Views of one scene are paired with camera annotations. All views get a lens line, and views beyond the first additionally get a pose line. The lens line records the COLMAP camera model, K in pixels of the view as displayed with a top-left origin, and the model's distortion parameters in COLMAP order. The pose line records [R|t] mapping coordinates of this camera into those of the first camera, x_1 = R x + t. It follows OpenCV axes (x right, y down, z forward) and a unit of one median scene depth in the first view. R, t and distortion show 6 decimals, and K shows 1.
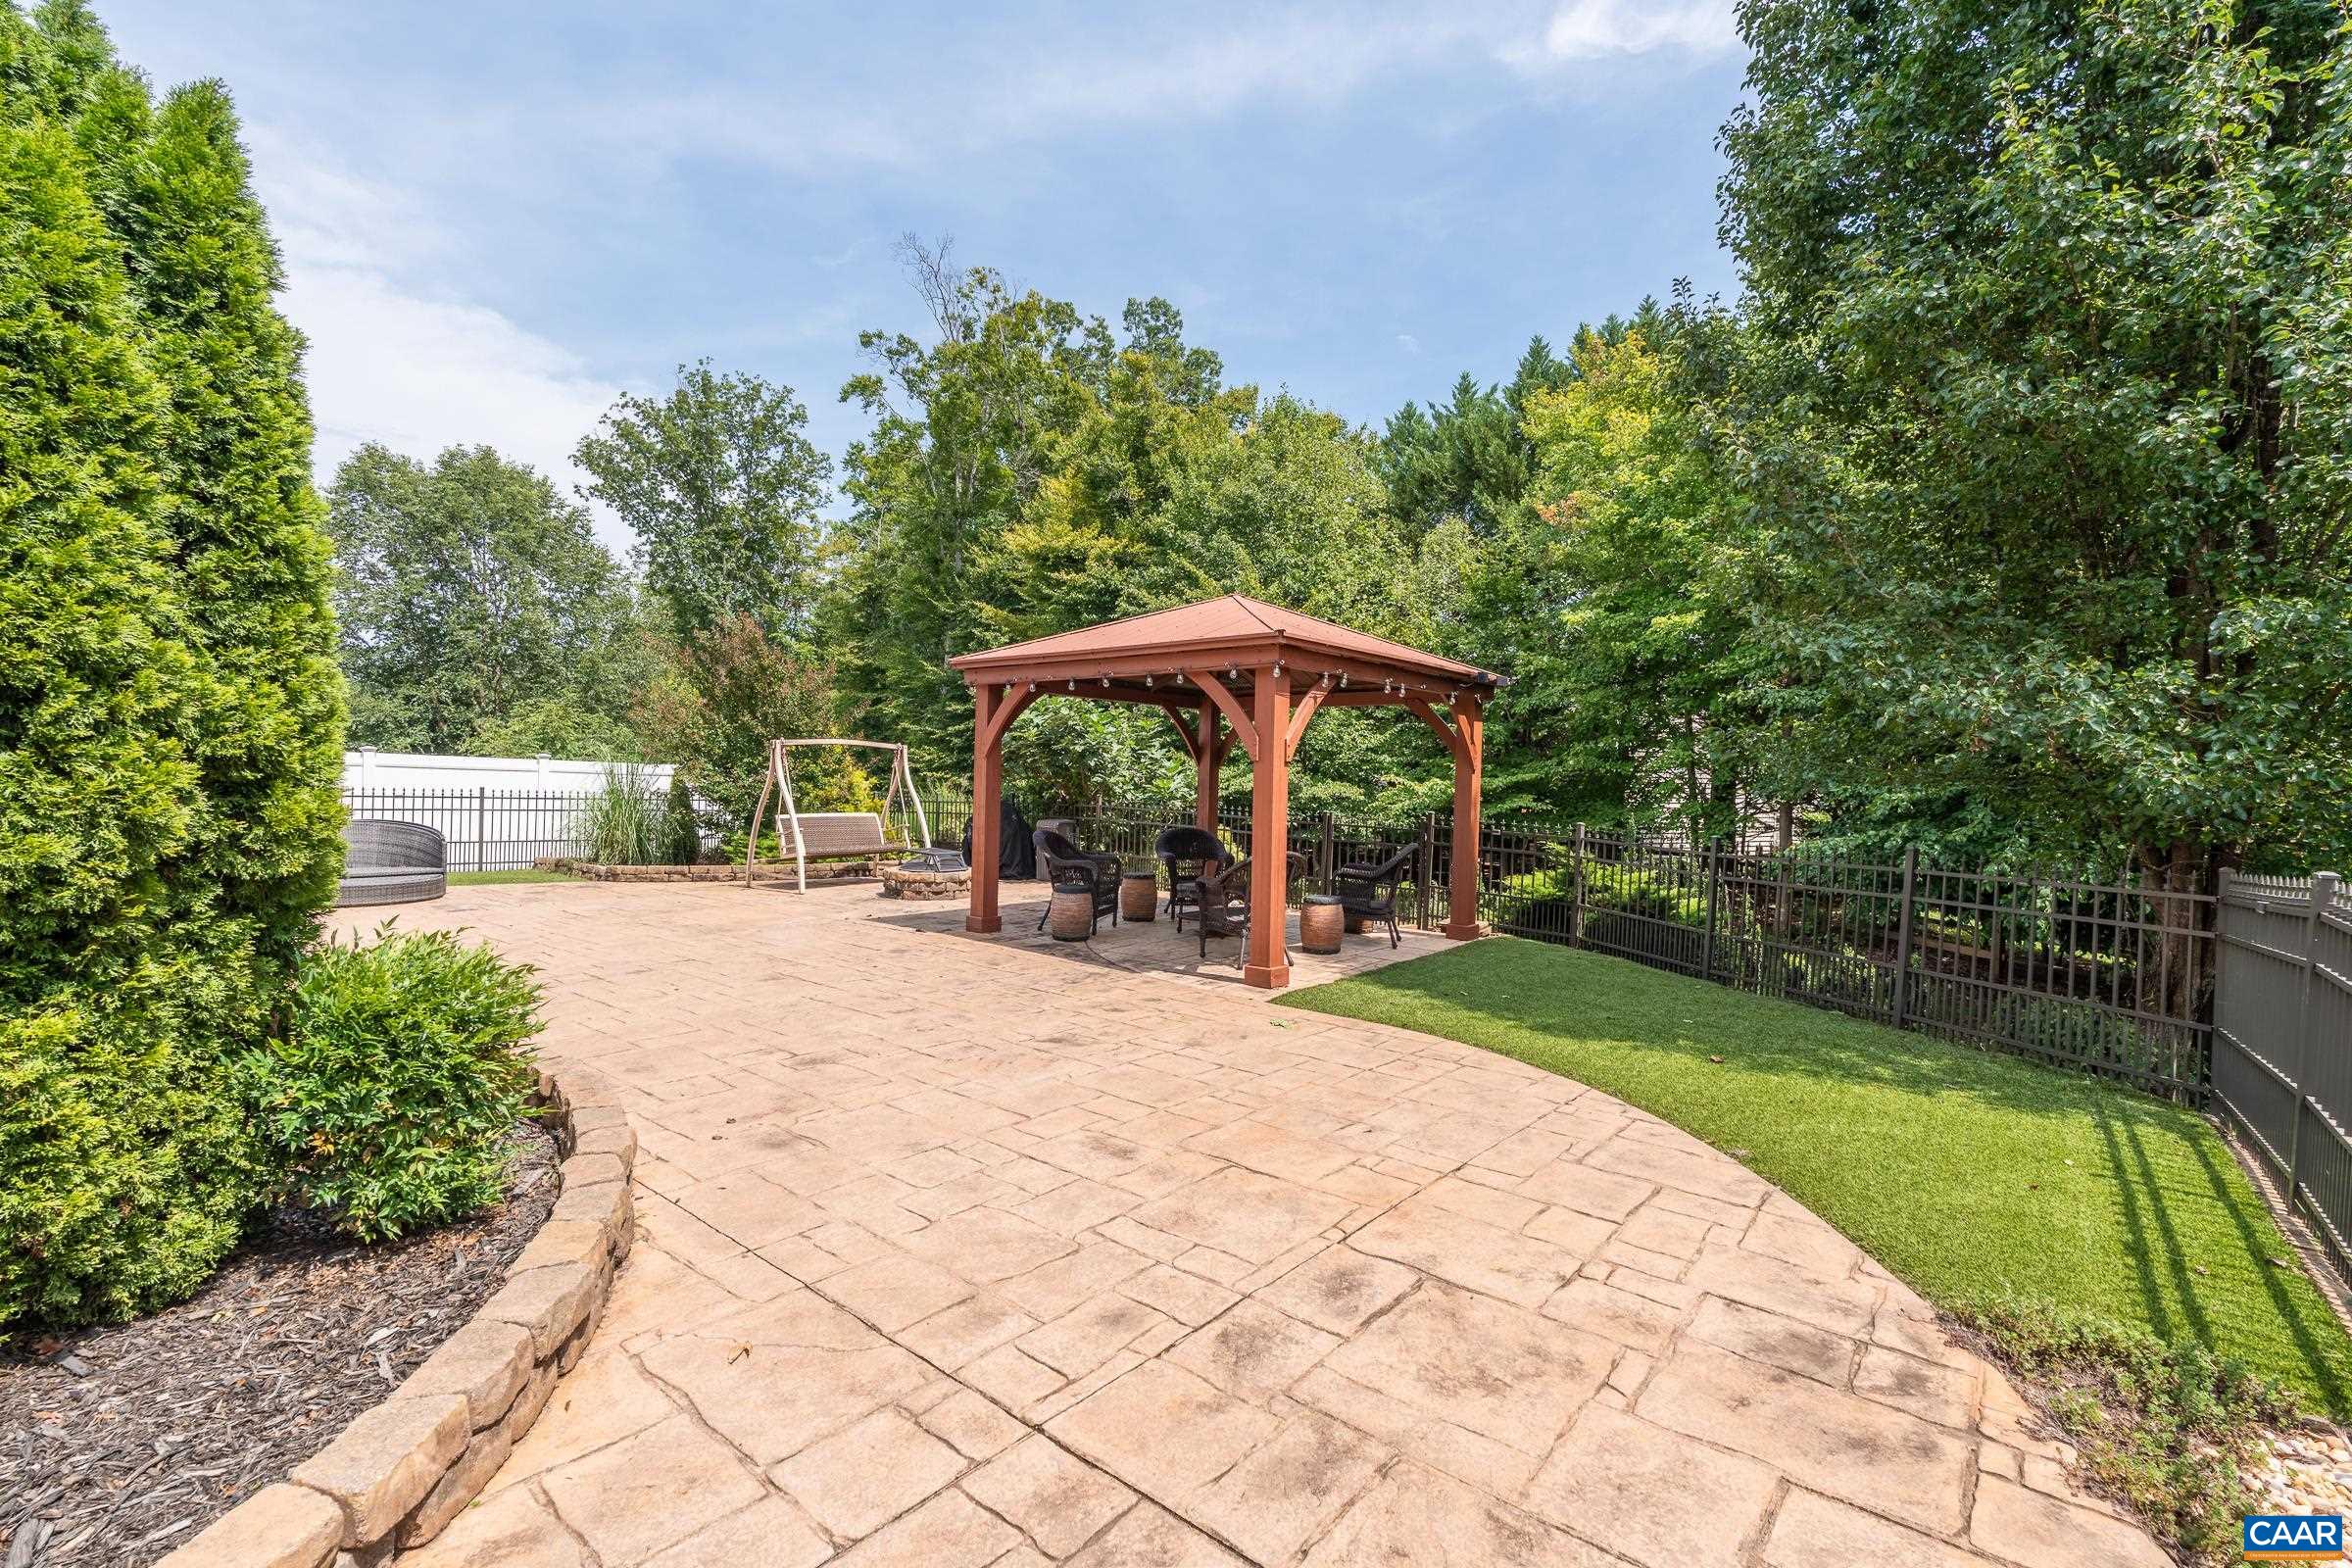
lens RADIAL K [[1032.9, 0, 1176.0], [0, 1032.9, 784.0], [0, 0, 1]] dist [-0.002487, -0.000525]
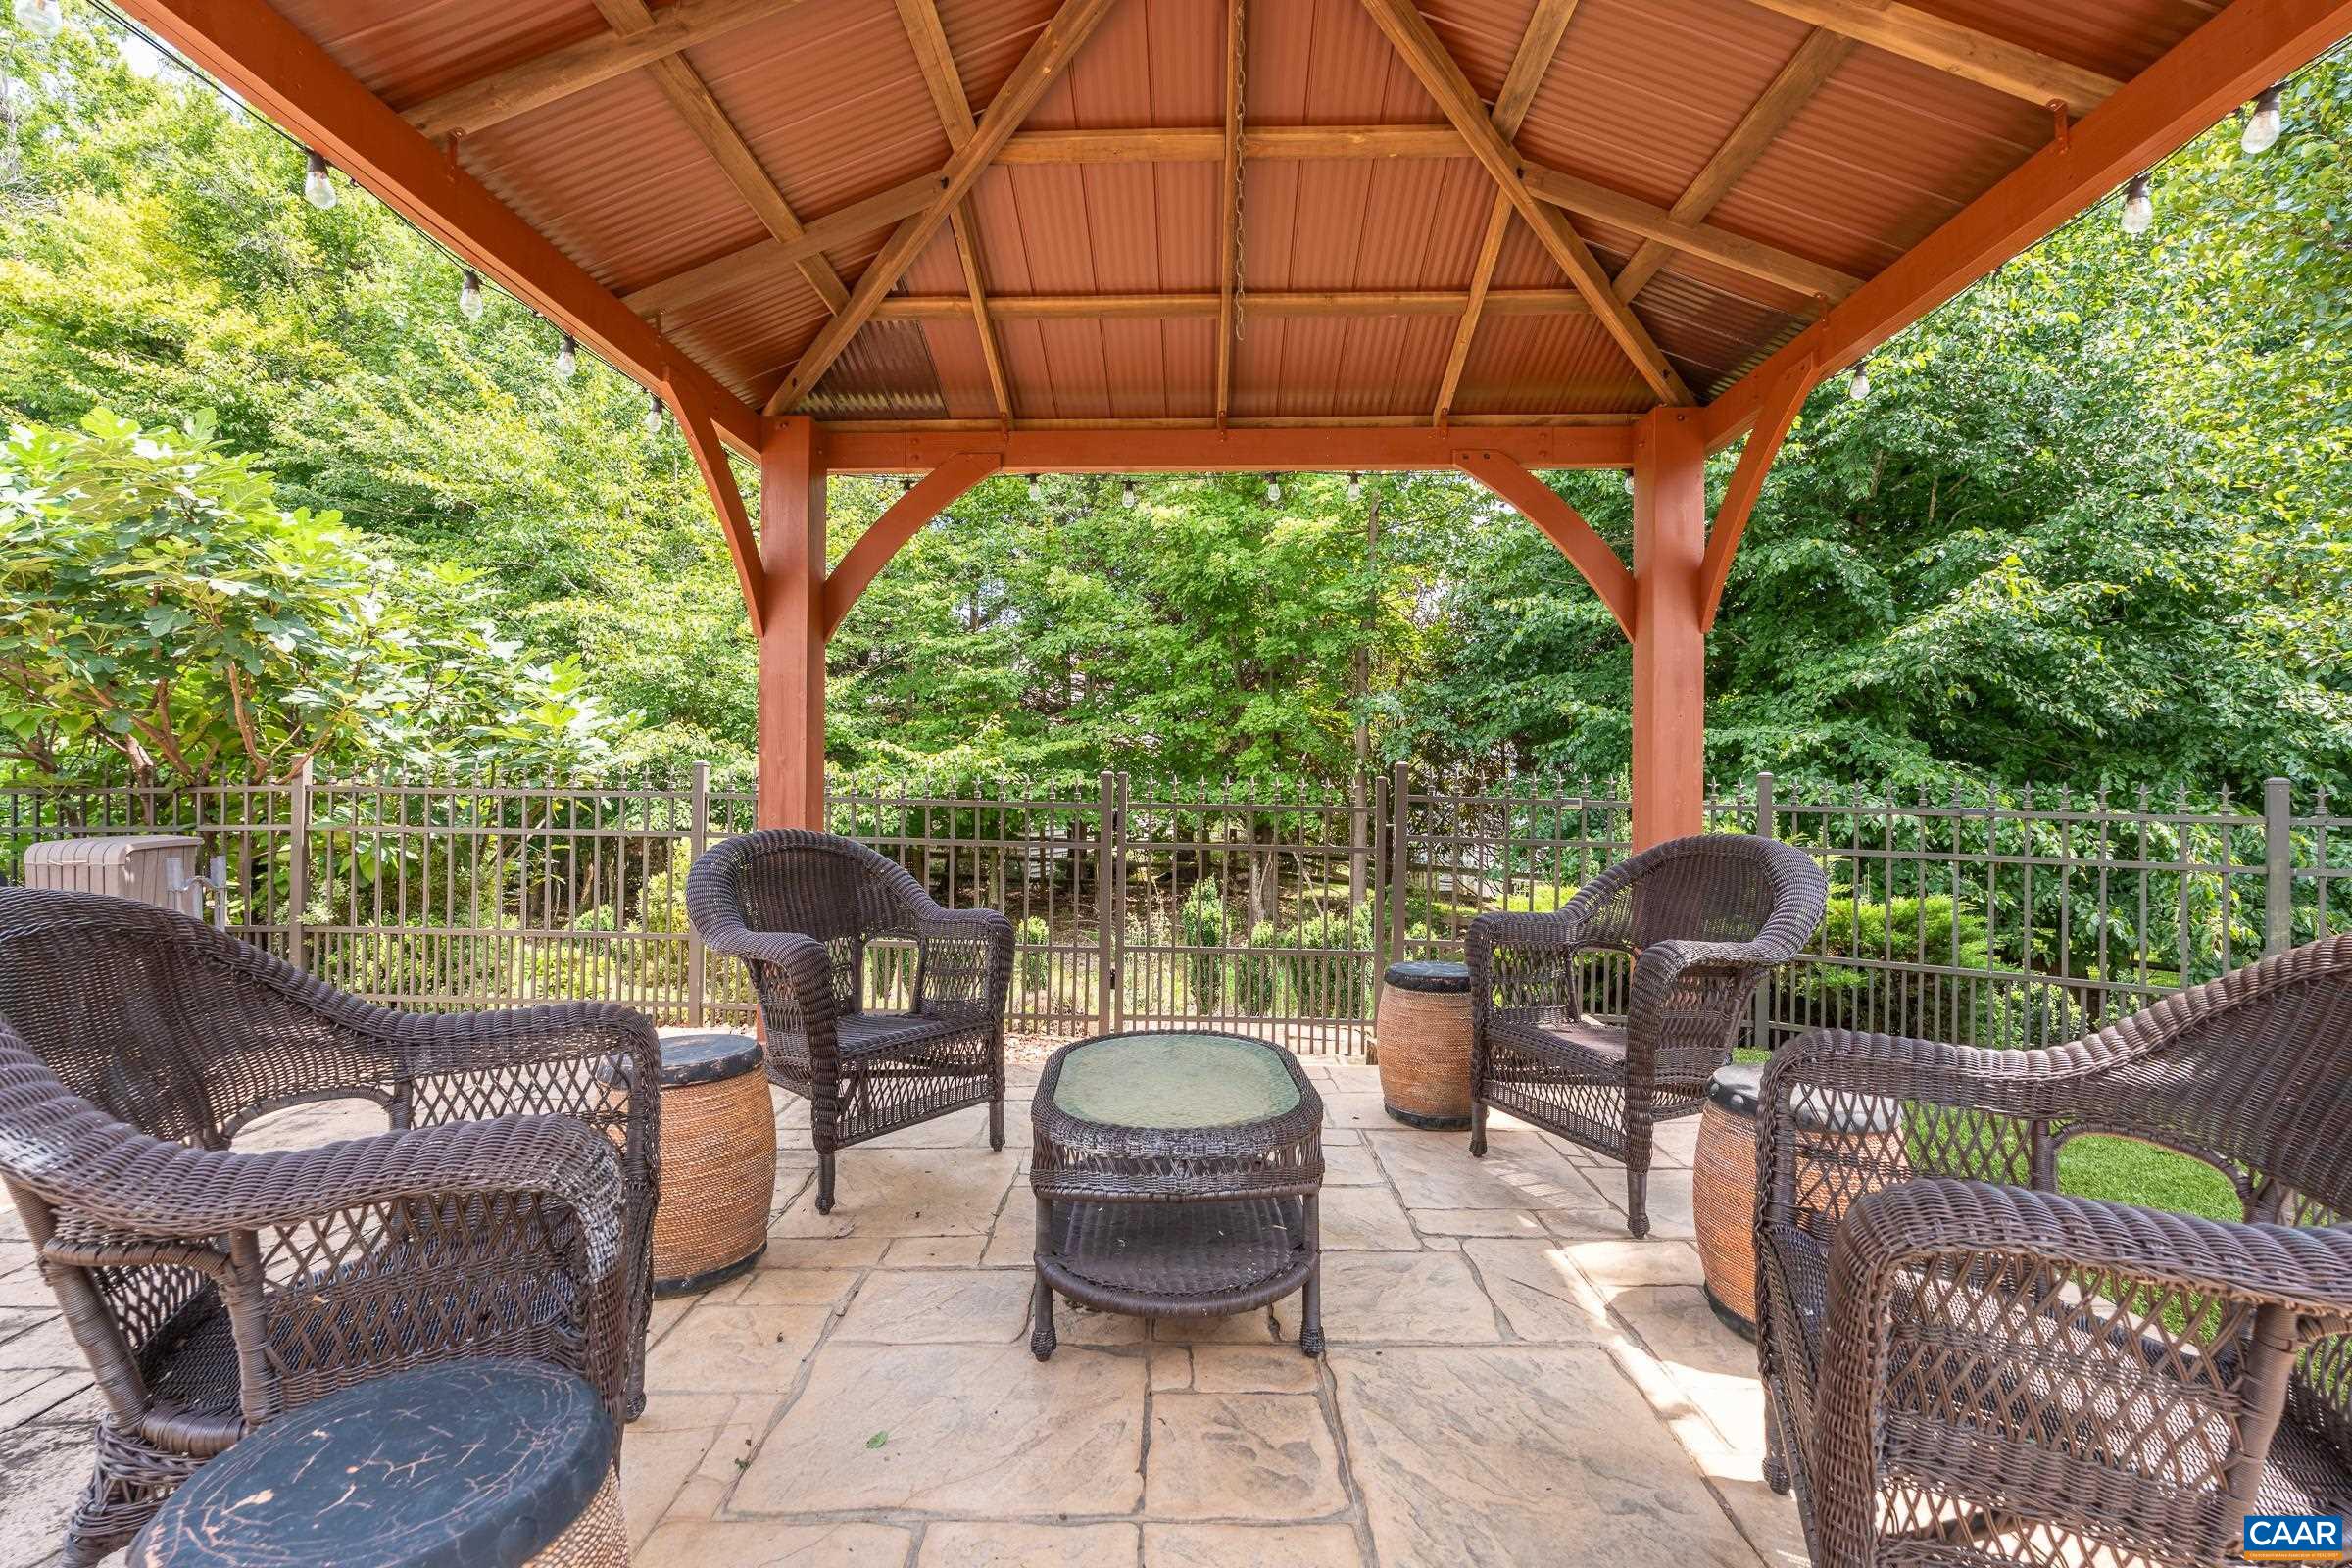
lens RADIAL K [[1035.5, 0, 1176.0], [0, 1035.5, 784.0], [0, 0, 1]] dist [0.000672, 0.000949]
pose [[0.776861, -0.015529, 0.629481, -0.038085], [0.013554, 0.999877, 0.007939, 0.012042], [-0.629526, 0.002364, 0.776976, 0.327266]]
